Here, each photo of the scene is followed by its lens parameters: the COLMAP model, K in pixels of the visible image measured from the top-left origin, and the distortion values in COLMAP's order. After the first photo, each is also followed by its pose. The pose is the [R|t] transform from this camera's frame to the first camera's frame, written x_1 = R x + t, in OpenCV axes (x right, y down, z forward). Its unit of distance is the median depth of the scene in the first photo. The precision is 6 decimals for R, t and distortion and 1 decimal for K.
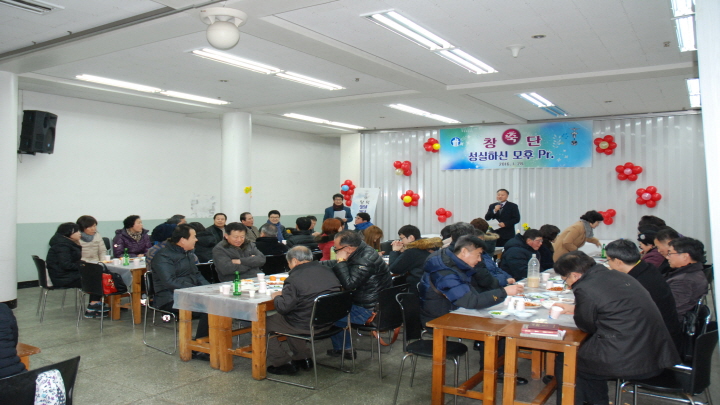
lens RADIAL K [[584.7, 0, 361.2], [0, 584.7, 166.1], [0, 0, 1]] dist [-0.142891, 0.135345]
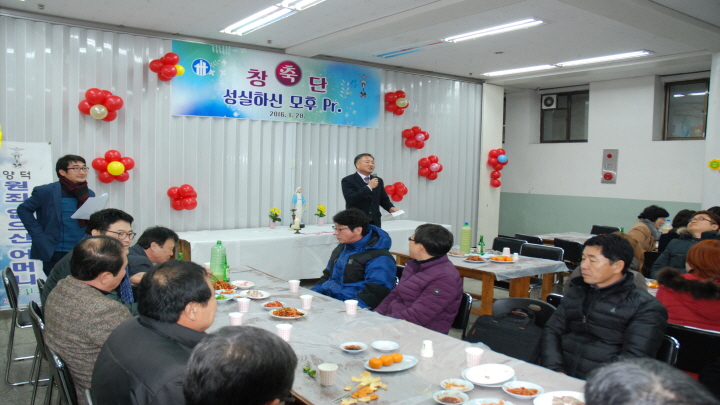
lens RADIAL K [[584.7, 0, 372.3], [0, 584.7, 214.2], [0, 0, 1]] dist [-0.142891, 0.135345]
pose [[0.353004, -0.068839, 0.933086, -0.322455], [-0.059462, 0.993623, 0.095801, 0.038612], [-0.933730, -0.089302, 0.346659, 0.667676]]
